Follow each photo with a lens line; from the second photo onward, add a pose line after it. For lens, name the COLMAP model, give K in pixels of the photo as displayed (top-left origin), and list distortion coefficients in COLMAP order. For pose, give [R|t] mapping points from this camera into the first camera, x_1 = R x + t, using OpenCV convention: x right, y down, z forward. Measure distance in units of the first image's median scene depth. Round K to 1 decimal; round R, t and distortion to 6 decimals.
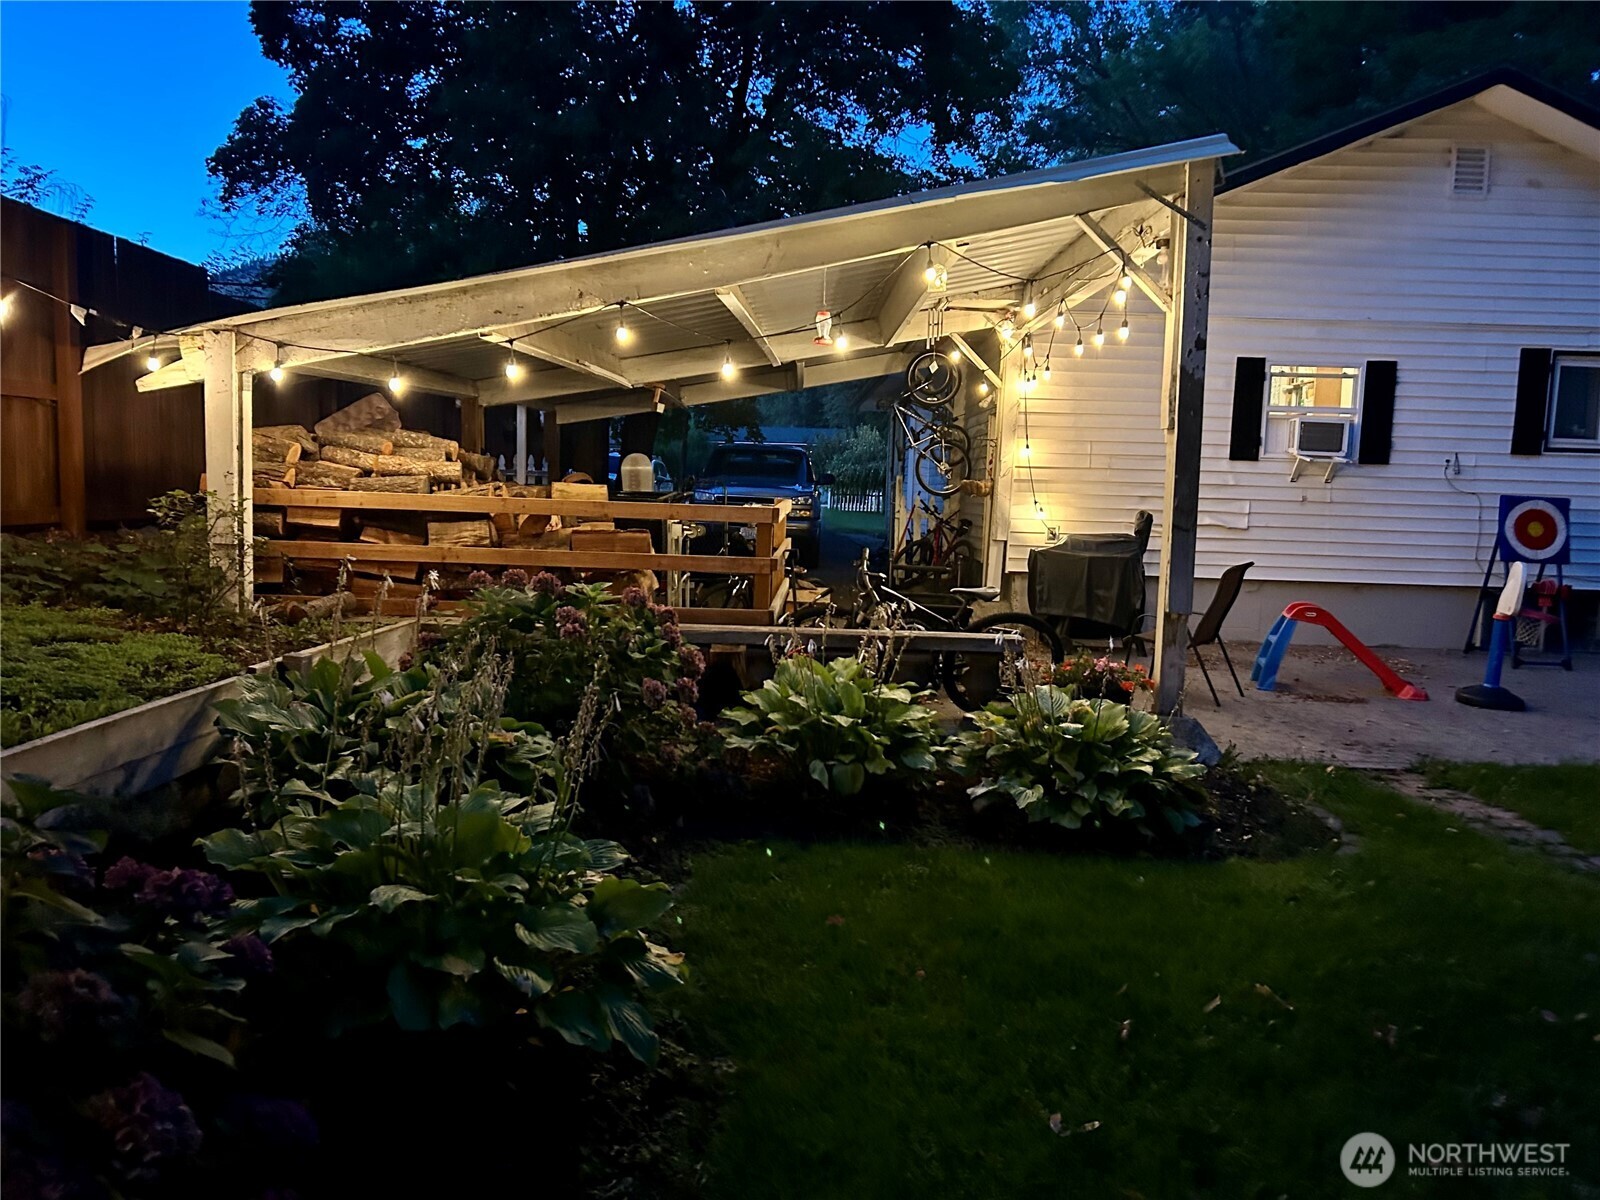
lens RADIAL K [[1194.2, 0, 800.0], [0, 1194.2, 600.0], [0, 0, 1]] dist [0.005364, -0.003429]
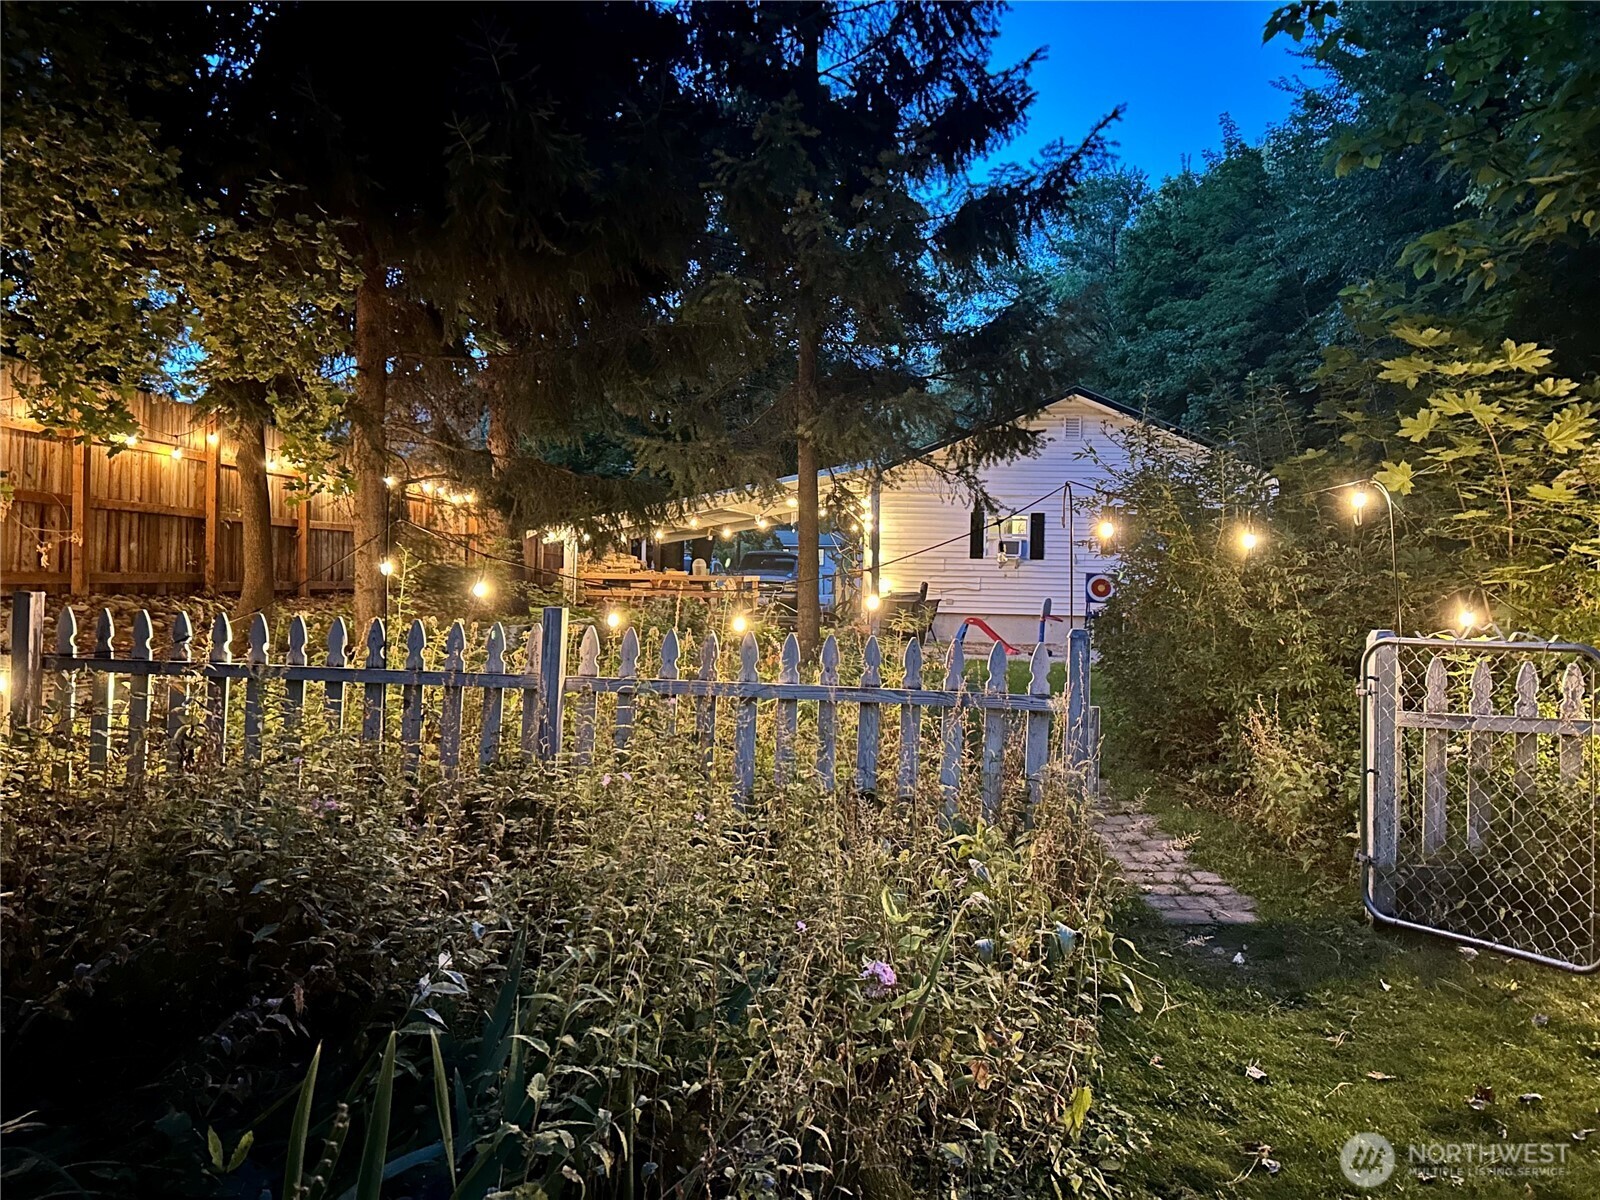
lens RADIAL K [[1176.8, 0, 800.0], [0, 1176.8, 600.0], [0, 0, 1]] dist [0.057997, -0.079633]
pose [[0.998364, -0.008988, -0.056469, 0.175892], [0.004483, 0.996833, -0.079400, 0.131318], [0.057004, 0.079017, 0.995242, -1.180273]]
